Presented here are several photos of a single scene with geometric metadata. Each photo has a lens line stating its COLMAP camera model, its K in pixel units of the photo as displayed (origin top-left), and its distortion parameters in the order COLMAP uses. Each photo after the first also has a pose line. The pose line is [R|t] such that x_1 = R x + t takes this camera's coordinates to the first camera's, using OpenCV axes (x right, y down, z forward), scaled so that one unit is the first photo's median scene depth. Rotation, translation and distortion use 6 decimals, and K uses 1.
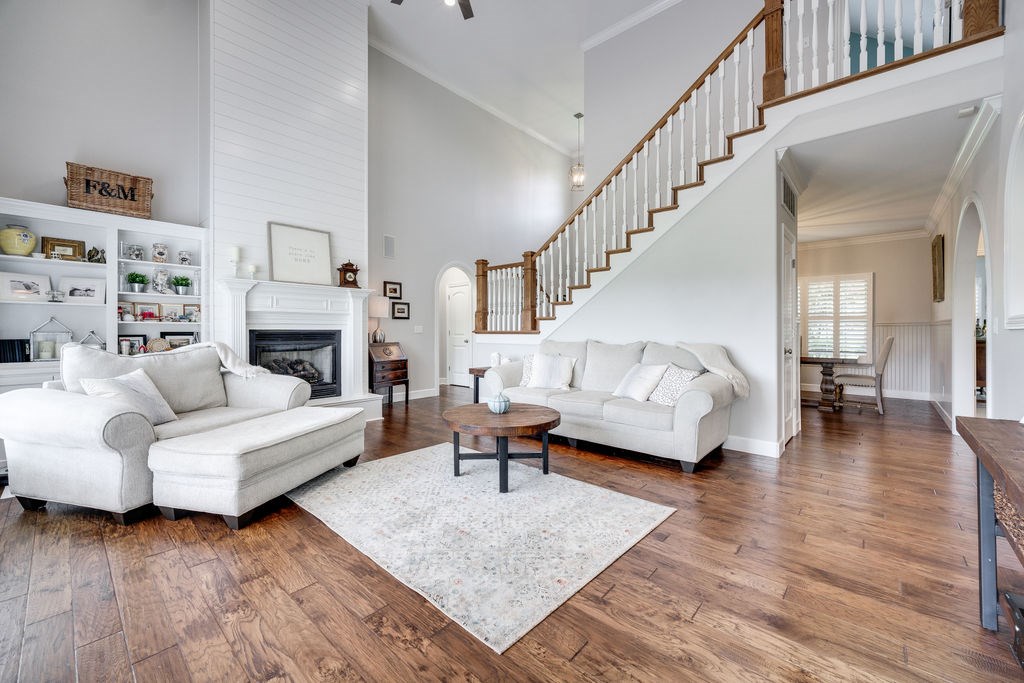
lens RADIAL K [[407.6, 0, 512.1], [0, 407.6, 332.6], [0, 0, 1]] dist [-0.000379, -0.000216]
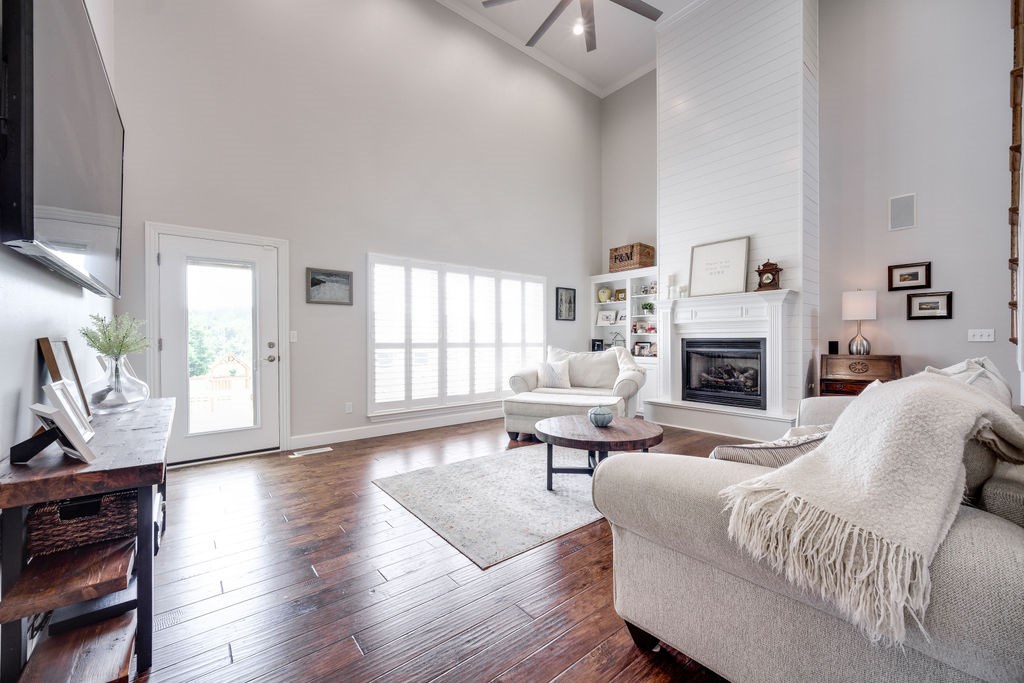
lens RADIAL K [[403.8, 0, 506.1], [0, 403.8, 344.4], [0, 0, 1]] dist [-0.001460, -0.000421]
pose [[-0.160423, 0.012102, -0.986974, 0.572327], [0.000507, 0.999926, 0.012179, -0.002893], [0.987048, 0.001454, -0.160418, 0.577295]]
